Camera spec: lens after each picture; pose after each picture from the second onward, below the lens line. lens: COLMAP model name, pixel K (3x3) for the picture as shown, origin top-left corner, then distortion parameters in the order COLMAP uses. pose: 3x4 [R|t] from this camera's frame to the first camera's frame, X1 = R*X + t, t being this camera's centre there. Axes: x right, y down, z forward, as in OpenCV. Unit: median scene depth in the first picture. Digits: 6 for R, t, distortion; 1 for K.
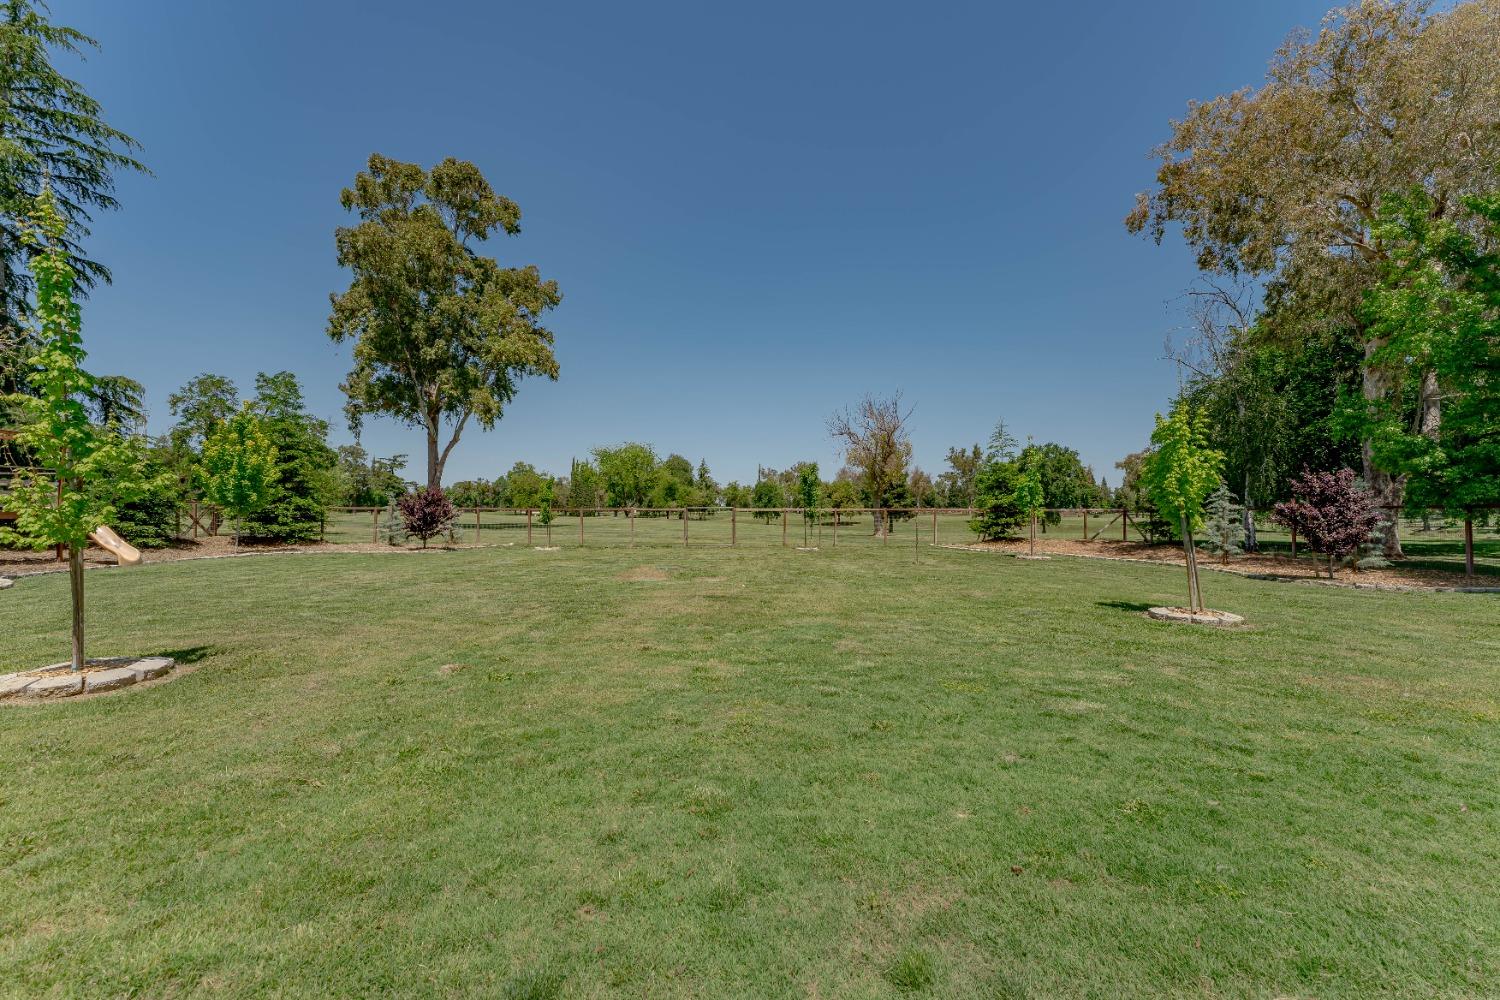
lens RADIAL K [[600.1, 0, 750.0], [0, 600.1, 500.0], [0, 0, 1]] dist [0.001361, 0.000104]
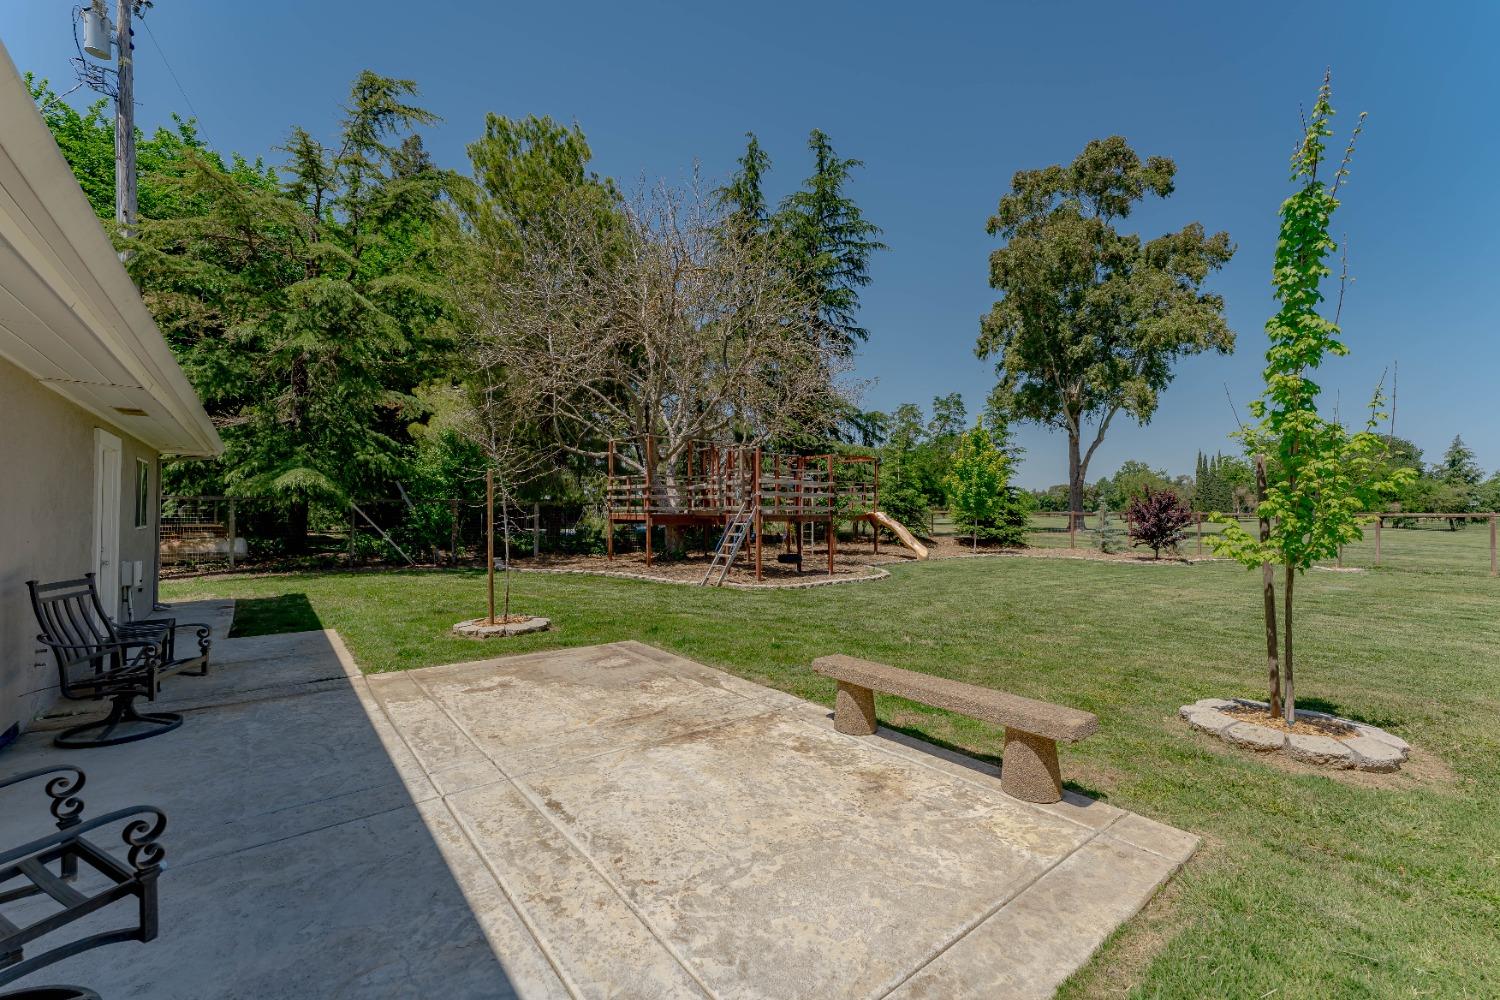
lens RADIAL K [[600.1, 0, 750.0], [0, 600.1, 500.0], [0, 0, 1]] dist [0.001361, 0.000104]
pose [[0.612093, -0.015469, -0.790635, -0.089702], [0.010314, 0.999880, -0.011579, -0.000607], [0.790719, -0.001067, 0.612179, -0.004330]]
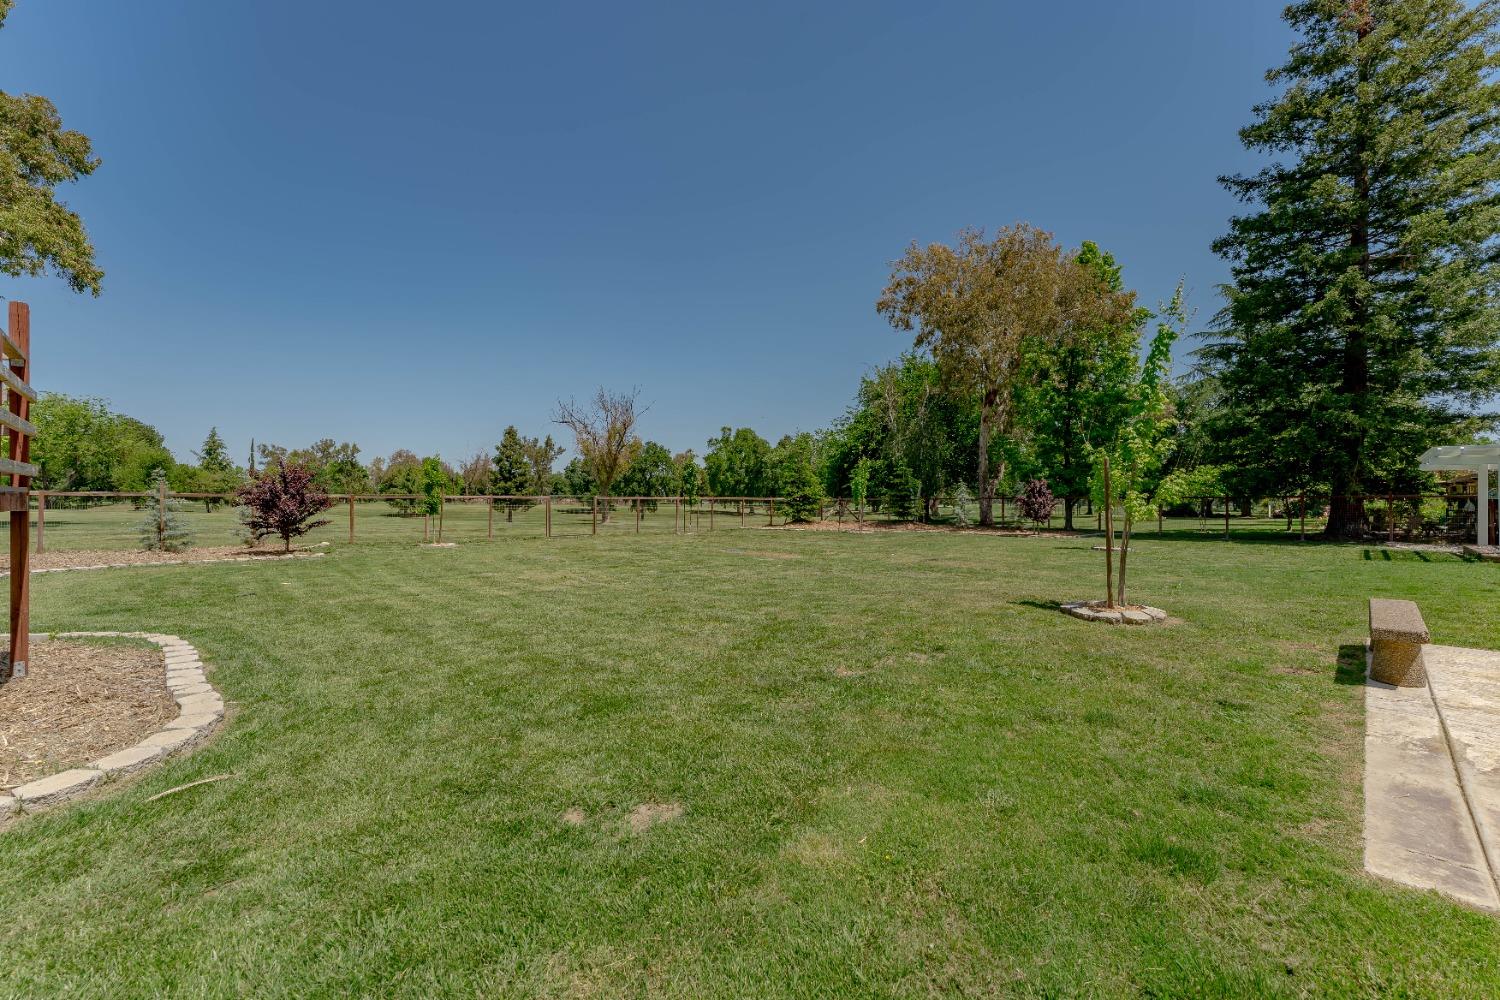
lens RADIAL K [[600.1, 0, 750.0], [0, 600.1, 500.0], [0, 0, 1]] dist [0.001361, 0.000104]
pose [[0.730052, 0.001924, 0.683389, -0.271227], [-0.013827, 0.999833, 0.011957, 0.002204], [-0.683252, -0.018178, 0.729957, 0.053684]]
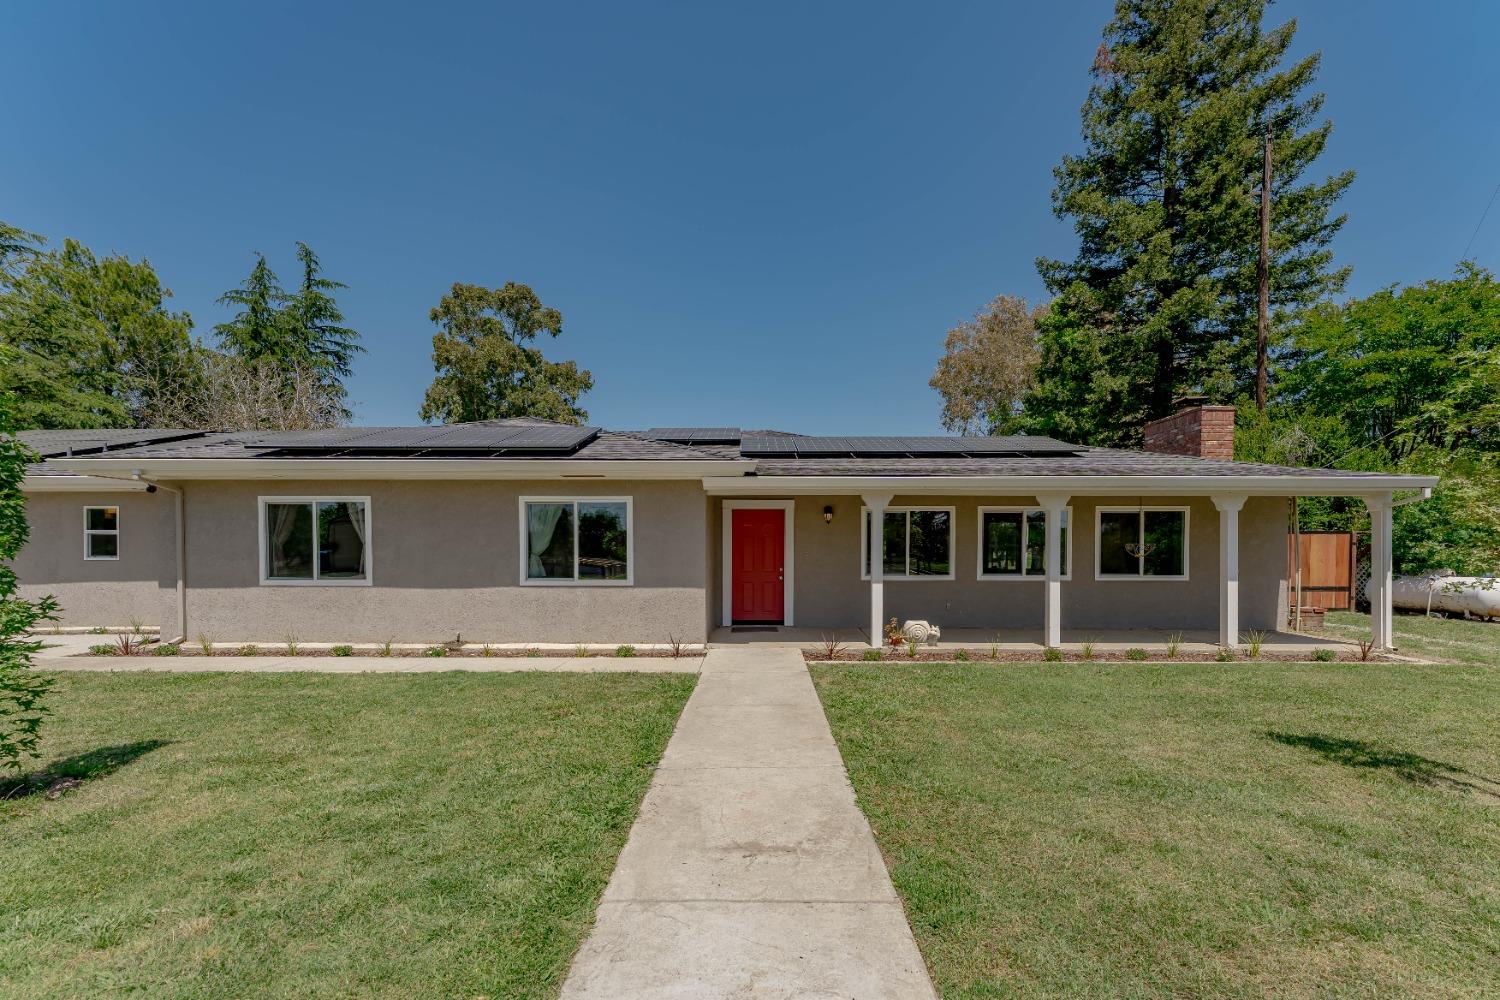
lens RADIAL K [[629.9, 0, 750.7], [0, 629.9, 560.9], [0, 0, 1]] dist [0.001049, 0.000095]
pose [[0.999369, -0.002770, -0.035399, 0.073218], [0.004068, 0.999321, 0.036632, -0.007435], [0.035273, -0.036753, 0.998702, -0.376962]]
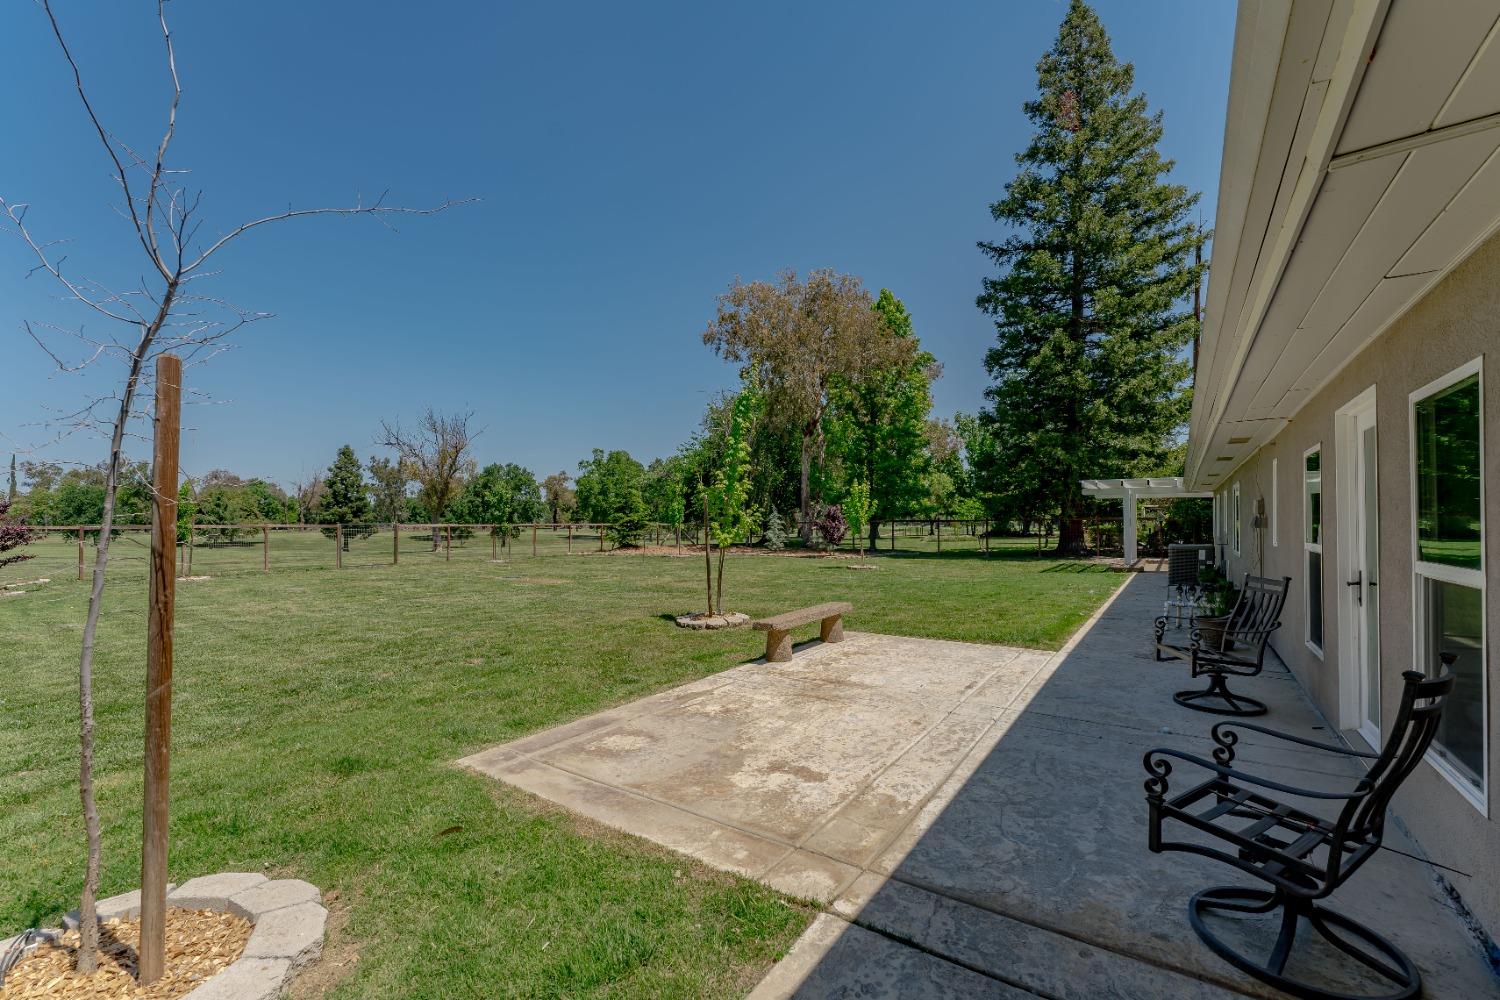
lens RADIAL K [[610.1, 0, 750.2], [0, 610.1, 523.8], [0, 0, 1]] dist [0.001278, 0.000109]
pose [[0.594739, -0.004436, 0.803906, -0.247960], [-0.007210, 0.999915, 0.010852, -0.000831], [-0.803886, -0.012250, 0.594657, -0.015110]]
